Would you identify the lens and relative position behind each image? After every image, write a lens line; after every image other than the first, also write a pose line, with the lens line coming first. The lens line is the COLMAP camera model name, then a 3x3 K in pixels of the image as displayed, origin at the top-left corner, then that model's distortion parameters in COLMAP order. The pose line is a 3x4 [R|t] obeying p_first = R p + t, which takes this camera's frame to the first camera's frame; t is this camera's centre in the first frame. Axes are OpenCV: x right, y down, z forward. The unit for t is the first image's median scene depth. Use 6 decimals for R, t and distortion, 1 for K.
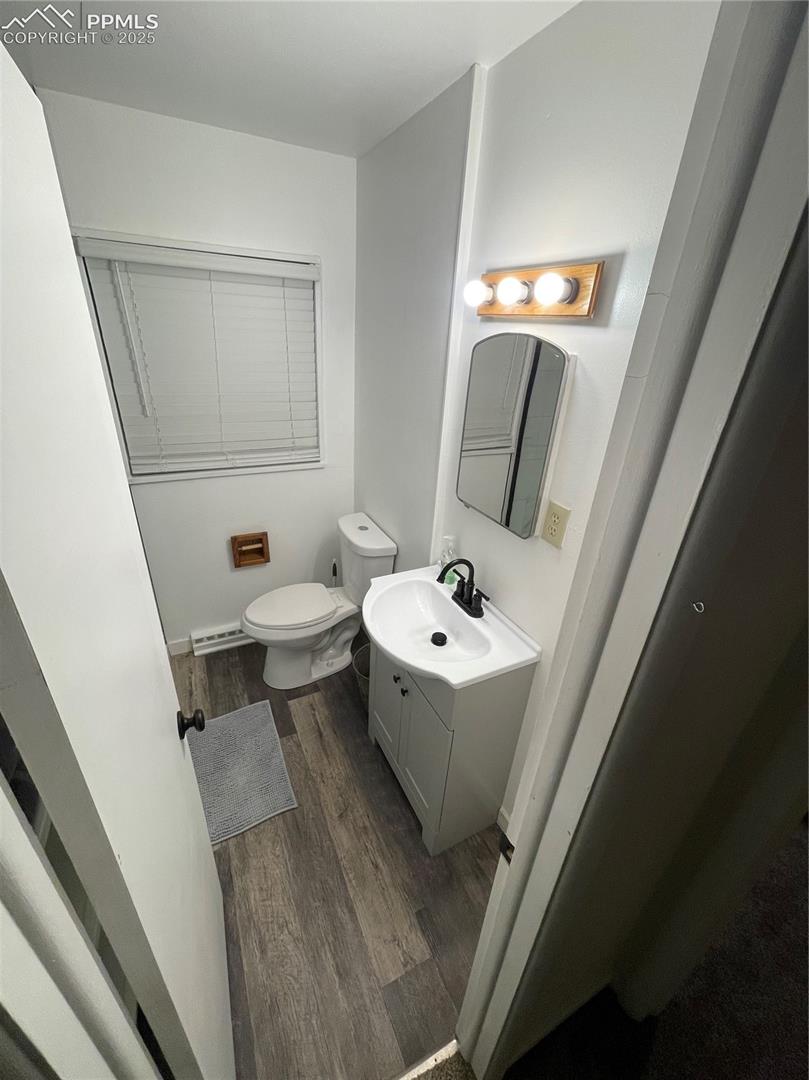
lens RADIAL K [[433.7, 0, 402.9], [0, 433.7, 538.6], [0, 0, 1]] dist [-0.001937, -0.000799]
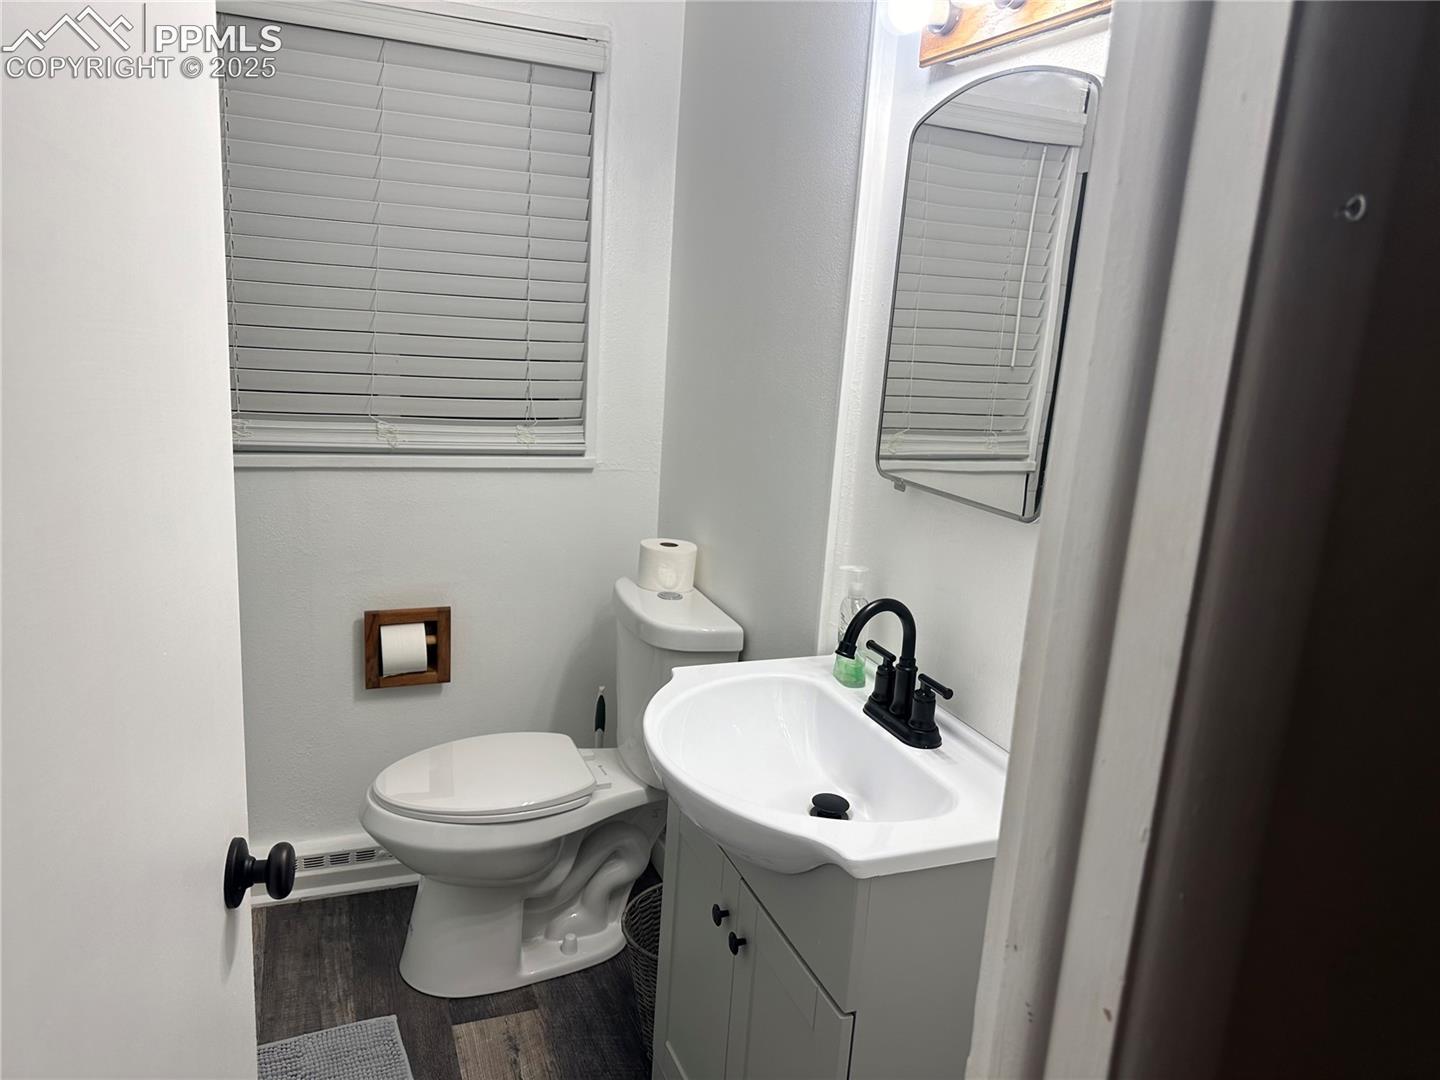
lens RADIAL K [[1016.4, 0, 726.1], [0, 1016.4, 536.3], [0, 0, 1]] dist [0.031674, -0.029438]
pose [[0.997074, 0.029105, -0.070681, 0.033190], [-0.044409, 0.973178, -0.225728, 0.143387], [0.062215, 0.228206, 0.971623, 0.016418]]
